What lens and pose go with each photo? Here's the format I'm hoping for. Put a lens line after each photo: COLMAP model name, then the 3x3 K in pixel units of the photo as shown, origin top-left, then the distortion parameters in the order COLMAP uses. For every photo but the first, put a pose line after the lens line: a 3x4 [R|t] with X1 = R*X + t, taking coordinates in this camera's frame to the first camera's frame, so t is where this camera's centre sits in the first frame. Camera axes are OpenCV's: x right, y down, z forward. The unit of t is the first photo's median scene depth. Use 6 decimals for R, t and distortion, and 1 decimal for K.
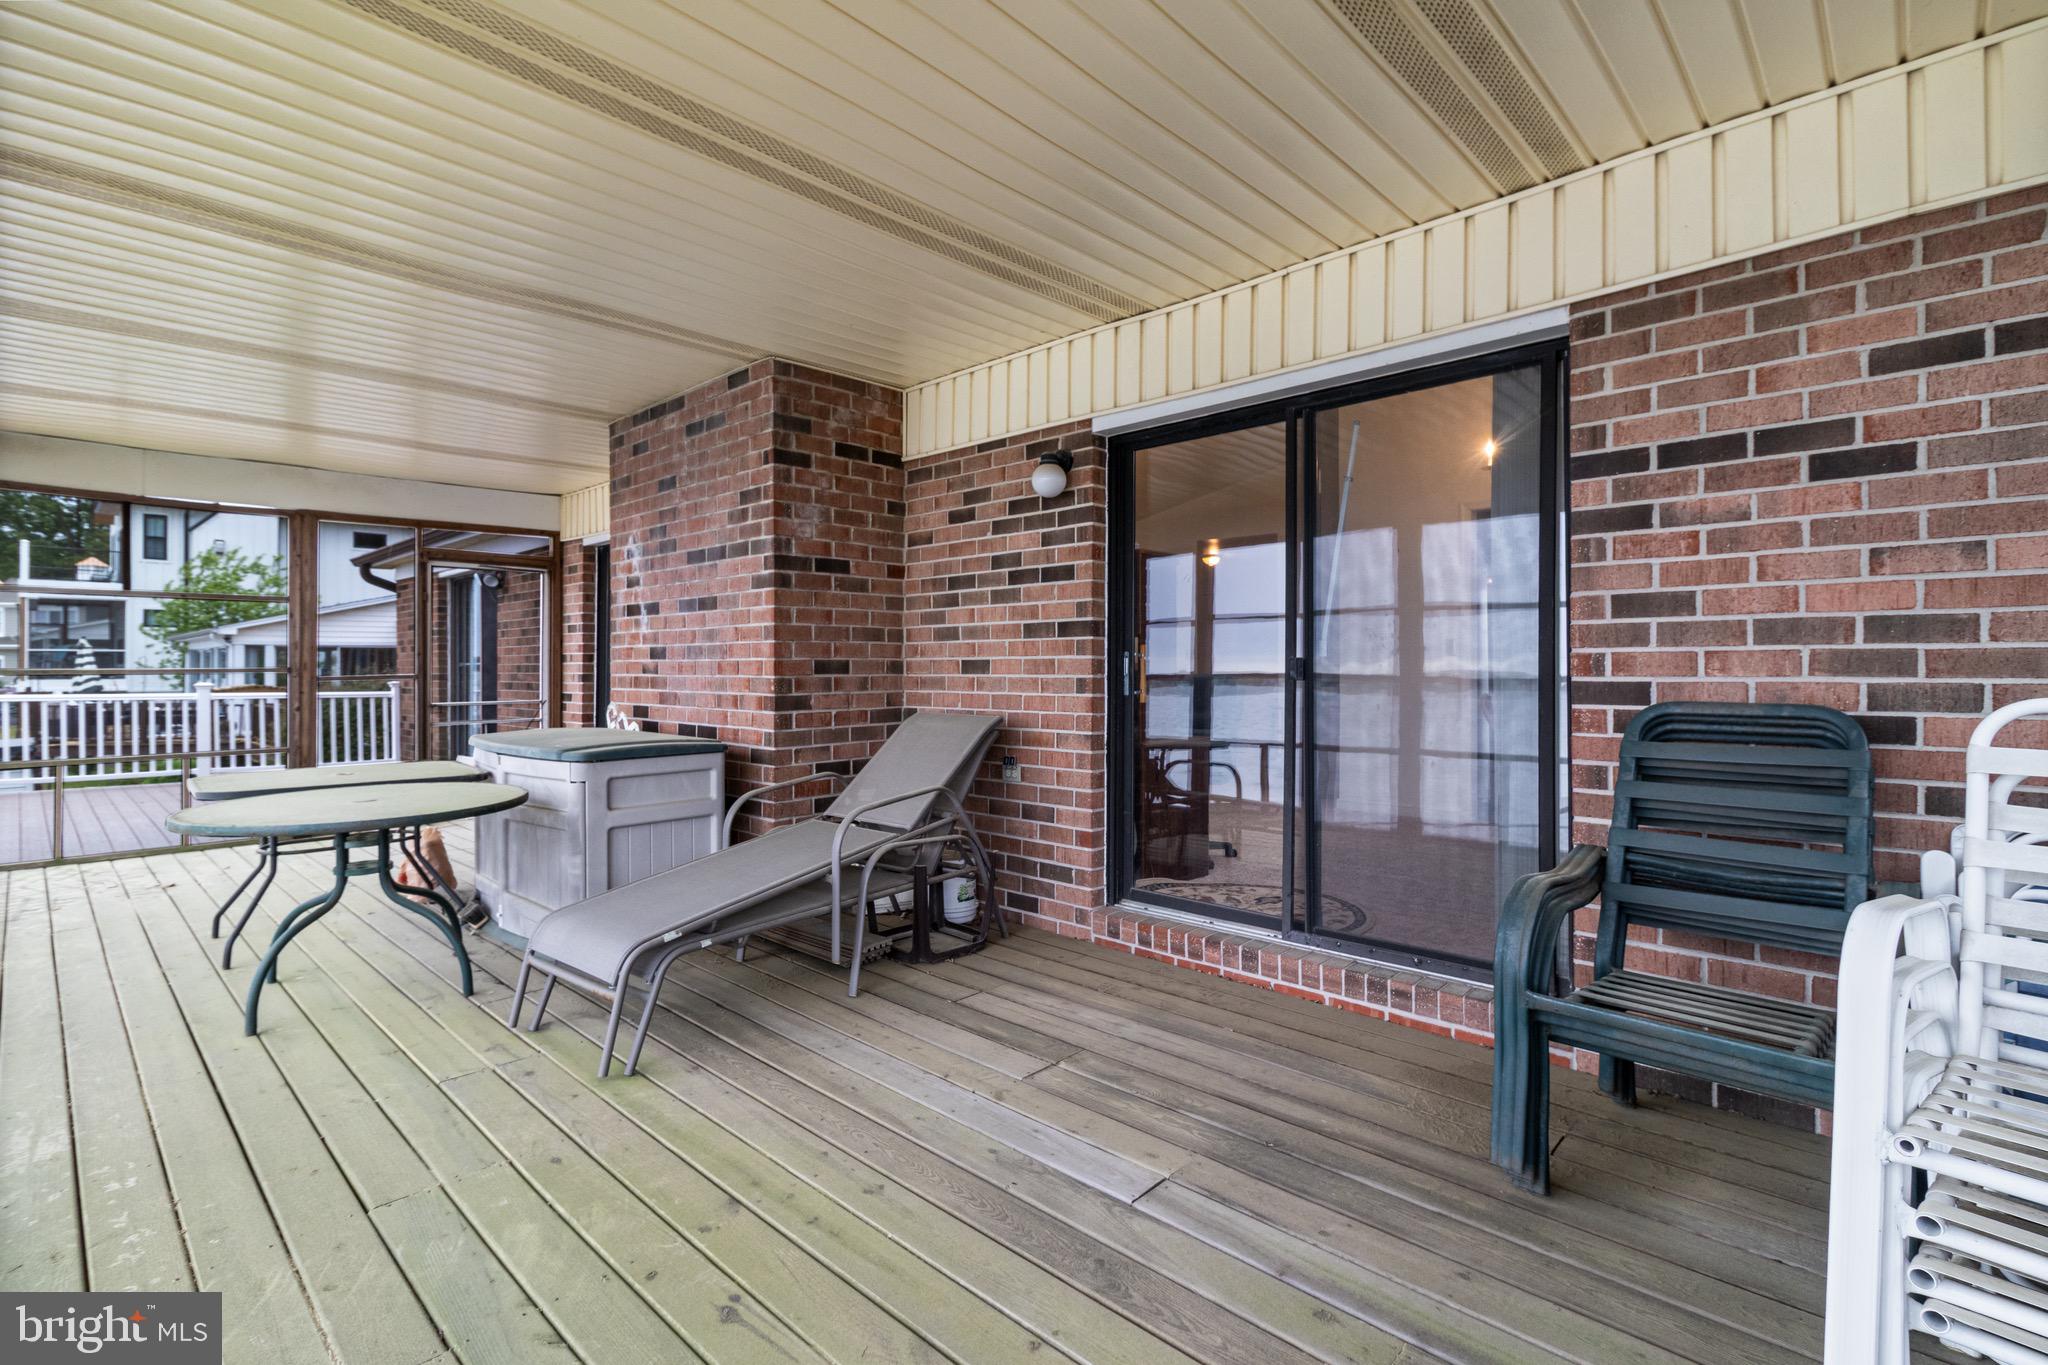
lens RADIAL K [[947.7, 0, 1023.7], [0, 947.7, 656.0], [0, 0, 1]] dist [0.002006, 0.000258]
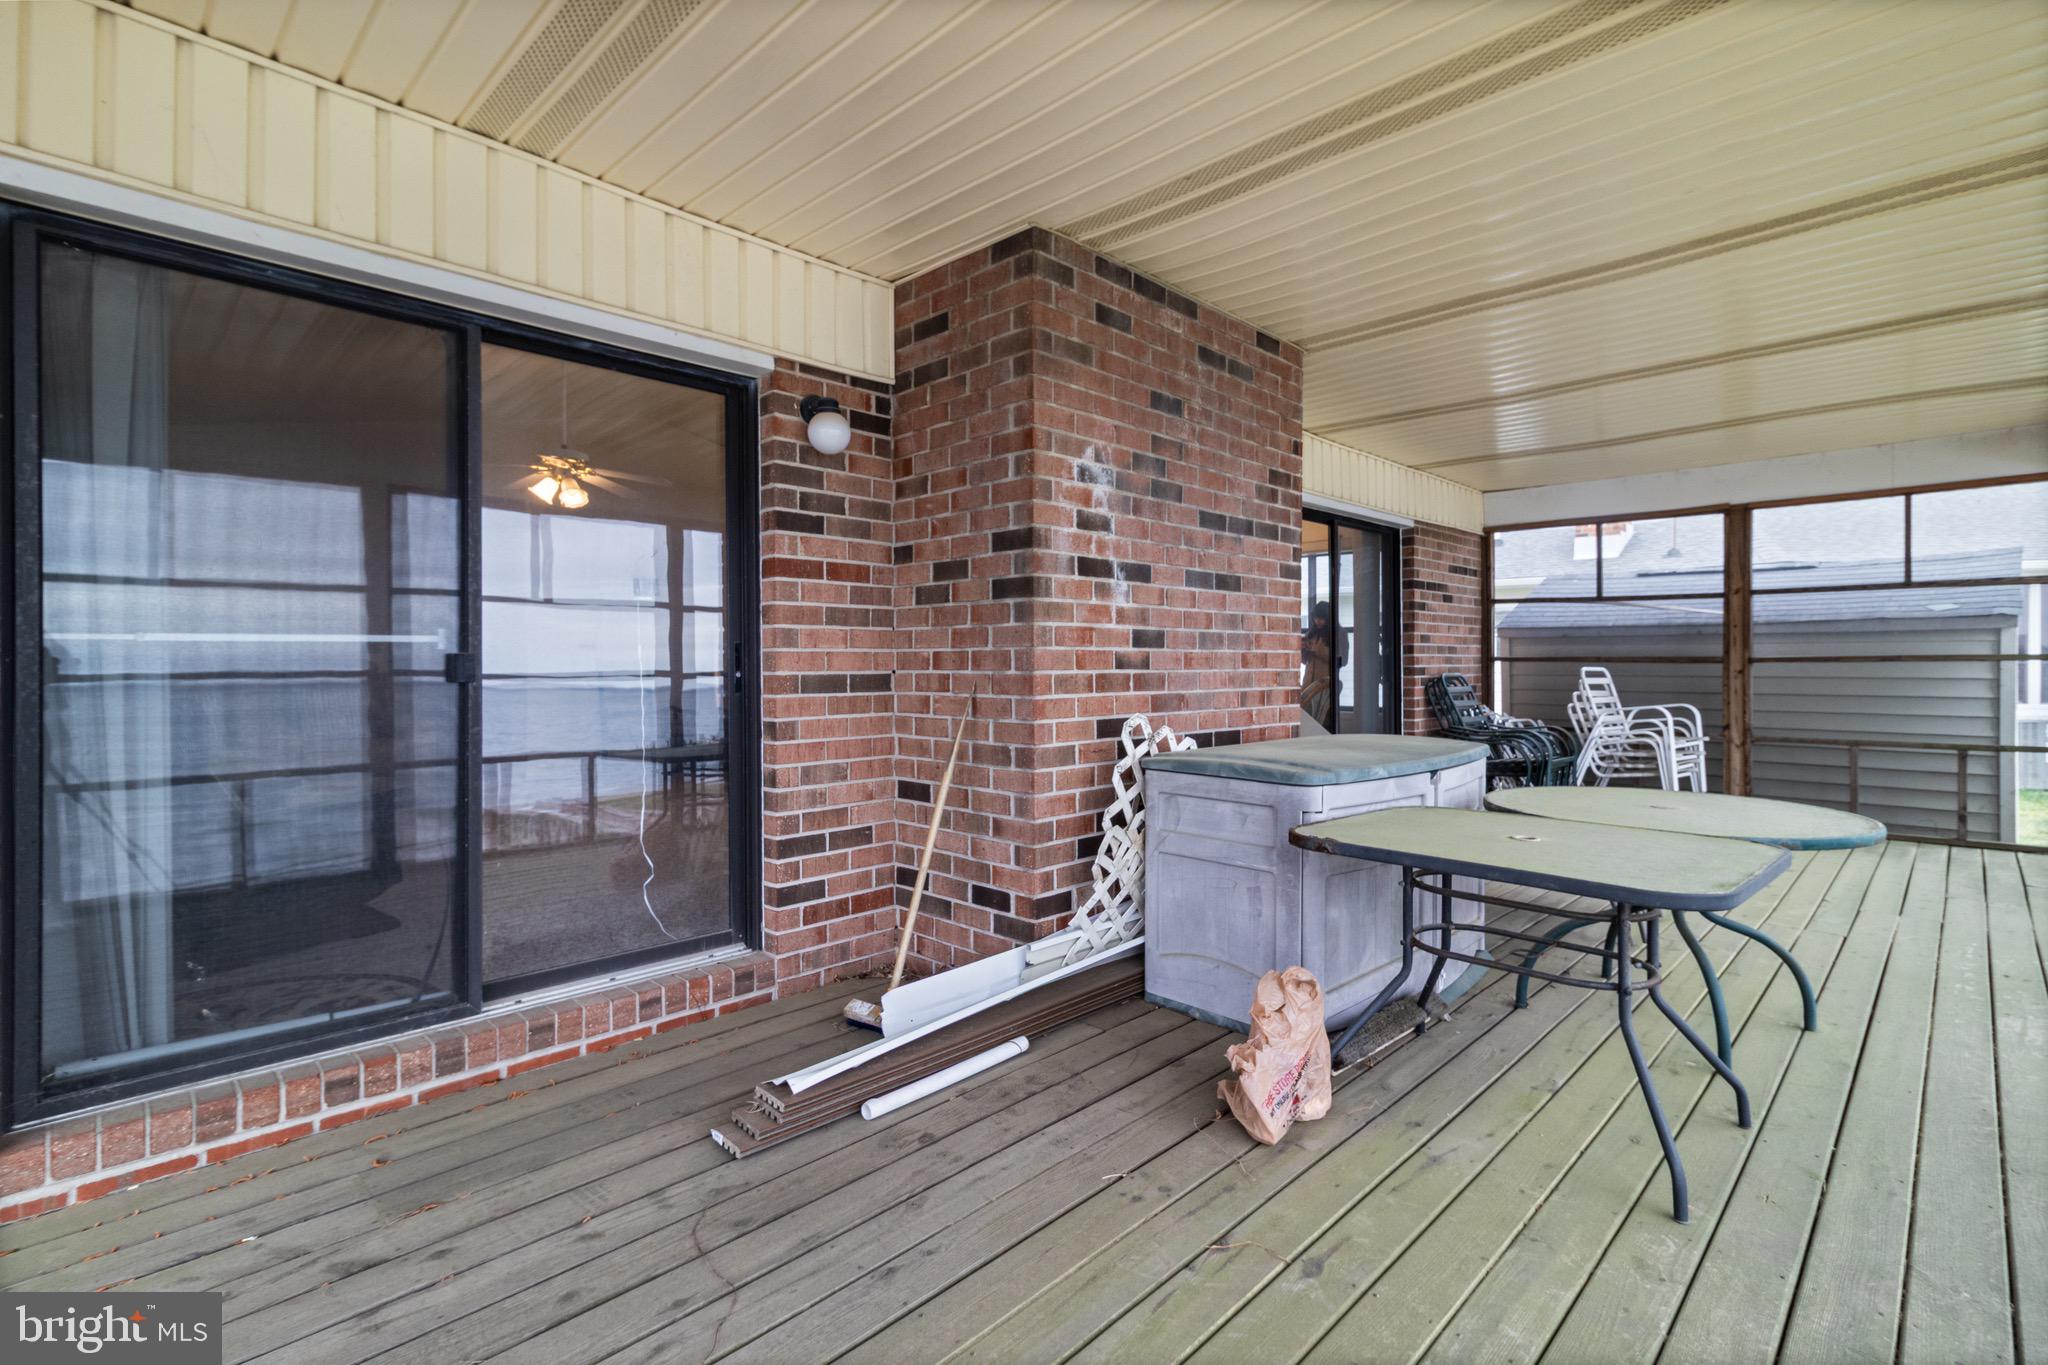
lens RADIAL K [[962.4, 0, 1028.5], [0, 962.4, 661.4], [0, 0, 1]] dist [0.000216, 0.000298]
pose [[0.010989, 0.001579, 0.999938, -1.175152], [-0.011396, 0.999934, -0.001454, 0.016566], [-0.999875, -0.011379, 0.011006, 1.164103]]
